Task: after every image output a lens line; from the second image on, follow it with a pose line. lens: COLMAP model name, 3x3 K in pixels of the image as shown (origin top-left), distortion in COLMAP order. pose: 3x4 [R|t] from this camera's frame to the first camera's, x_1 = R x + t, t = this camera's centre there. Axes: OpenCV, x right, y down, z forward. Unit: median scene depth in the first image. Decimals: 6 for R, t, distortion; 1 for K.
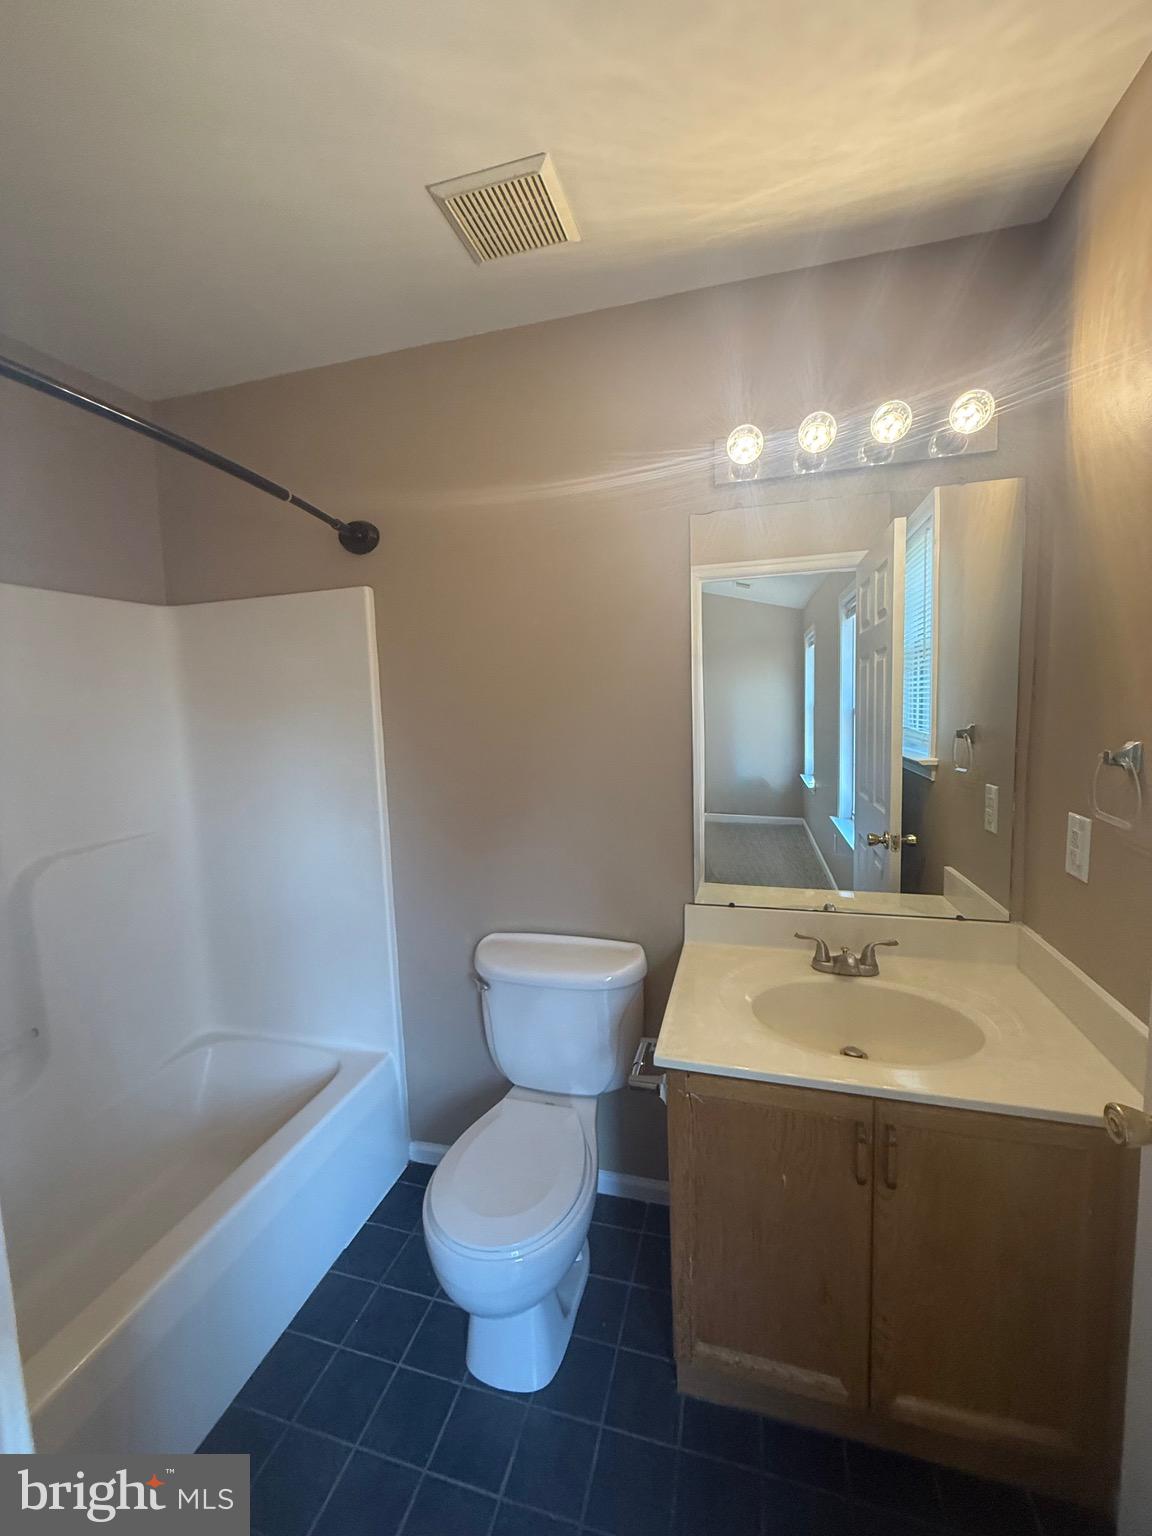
lens RADIAL K [[611.4, 0, 577.3], [0, 611.4, 765.8], [0, 0, 1]] dist [0.001121, -0.000366]
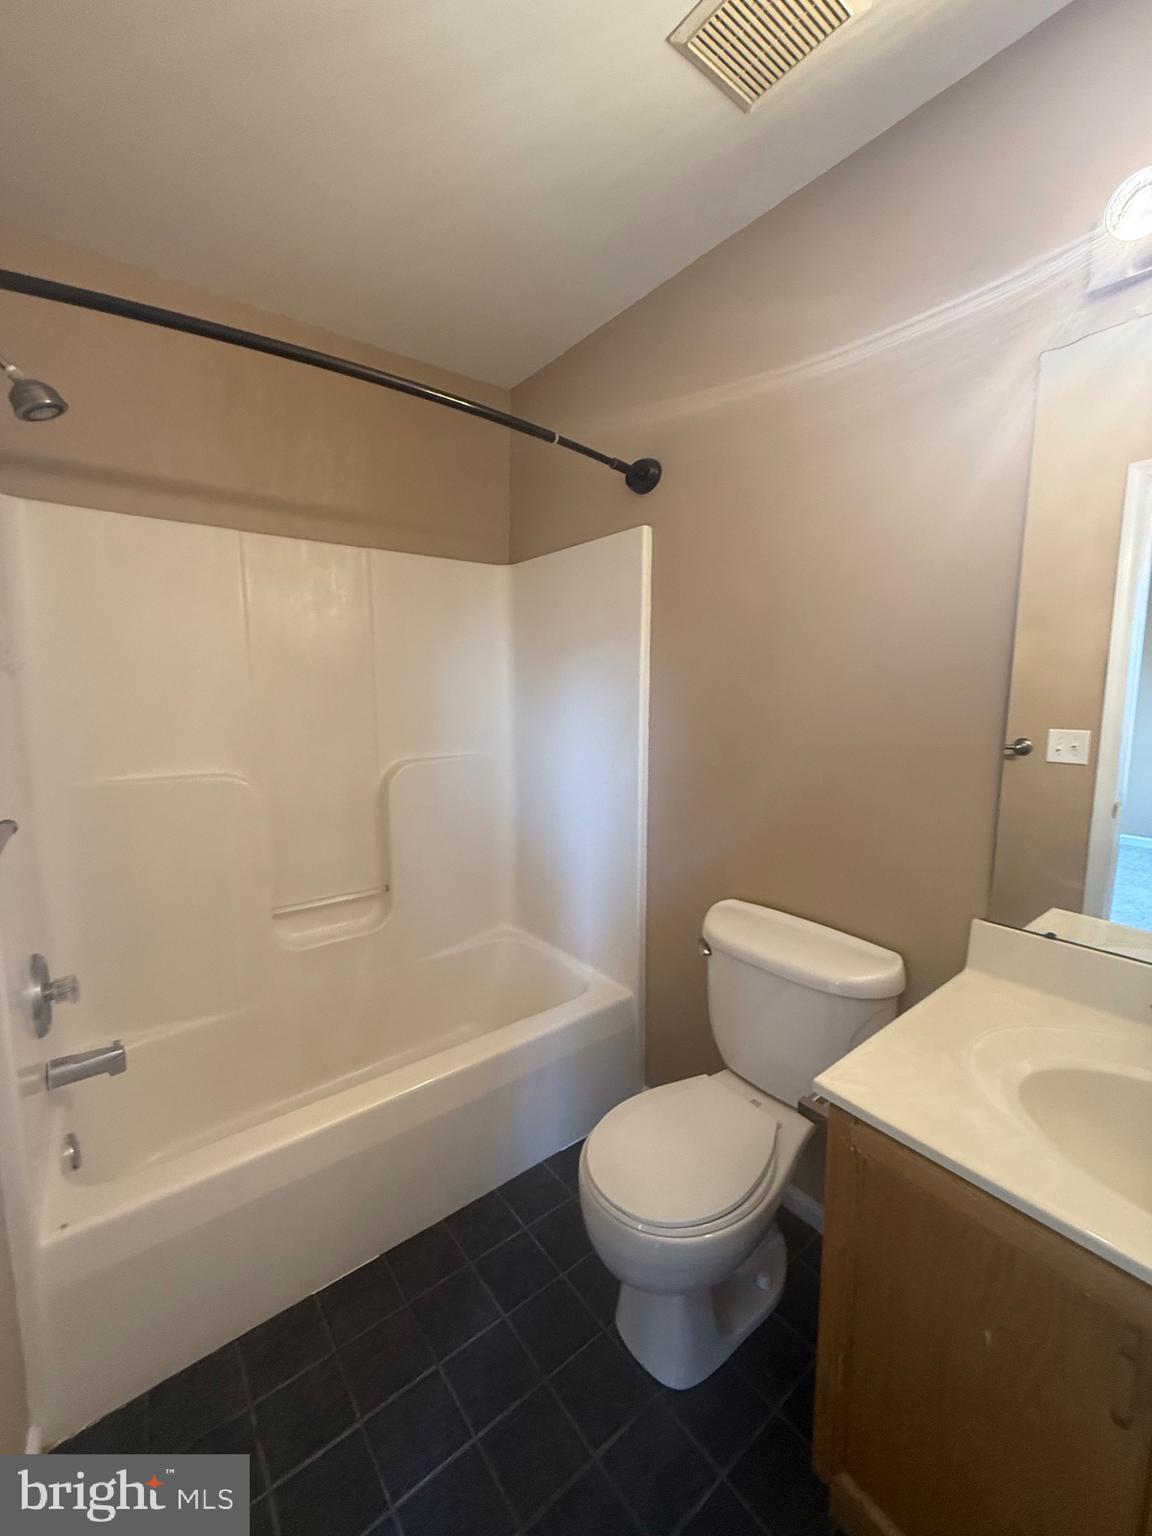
lens RADIAL K [[611.4, 0, 576.3], [0, 611.4, 765.0], [0, 0, 1]] dist [0.001121, -0.000366]
pose [[0.807756, 0.108807, -0.579389, 0.199700], [-0.088784, 0.994063, 0.062902, 0.043794], [0.582794, 0.000631, 0.812620, 0.141985]]
